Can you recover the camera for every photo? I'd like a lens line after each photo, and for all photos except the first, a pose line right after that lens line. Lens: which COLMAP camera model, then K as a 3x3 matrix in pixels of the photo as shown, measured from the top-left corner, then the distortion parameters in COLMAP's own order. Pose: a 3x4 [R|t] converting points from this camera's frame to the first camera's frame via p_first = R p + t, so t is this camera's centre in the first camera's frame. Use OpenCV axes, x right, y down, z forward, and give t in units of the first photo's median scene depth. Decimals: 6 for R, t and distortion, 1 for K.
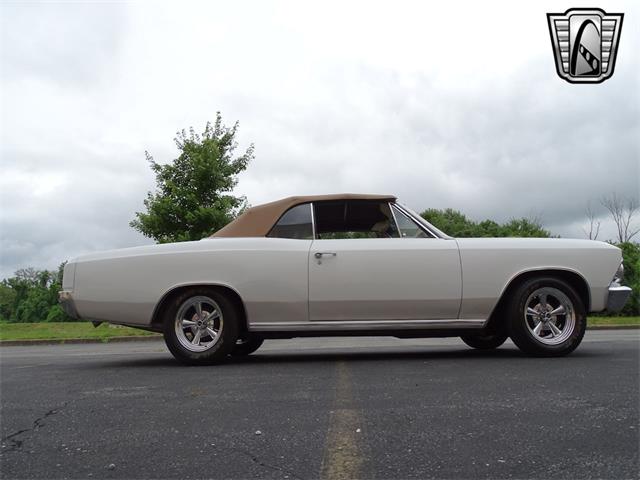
lens RADIAL K [[454.5, 0, 327.5], [0, 454.5, 256.8], [0, 0, 1]] dist [0.001898, 0.002998]
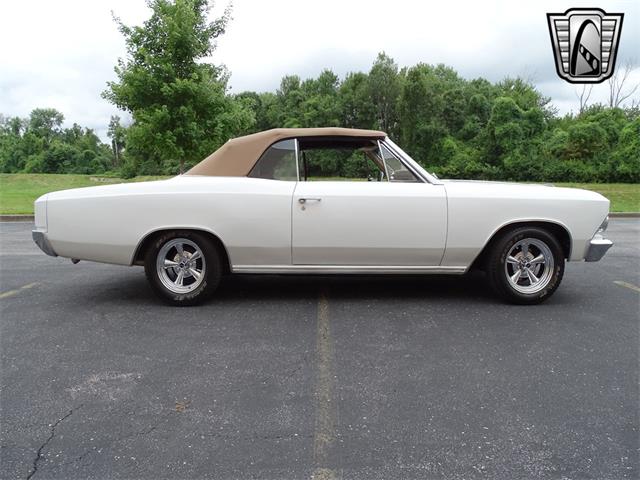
lens RADIAL K [[454.2, 0, 327.9], [0, 454.2, 227.2], [0, 0, 1]] dist [0.002977, -0.001387]
pose [[0.999116, 0.018067, 0.037952, -0.001660], [-0.026947, 0.968268, 0.248458, -0.184255], [-0.032259, -0.249261, 0.967899, 0.049493]]
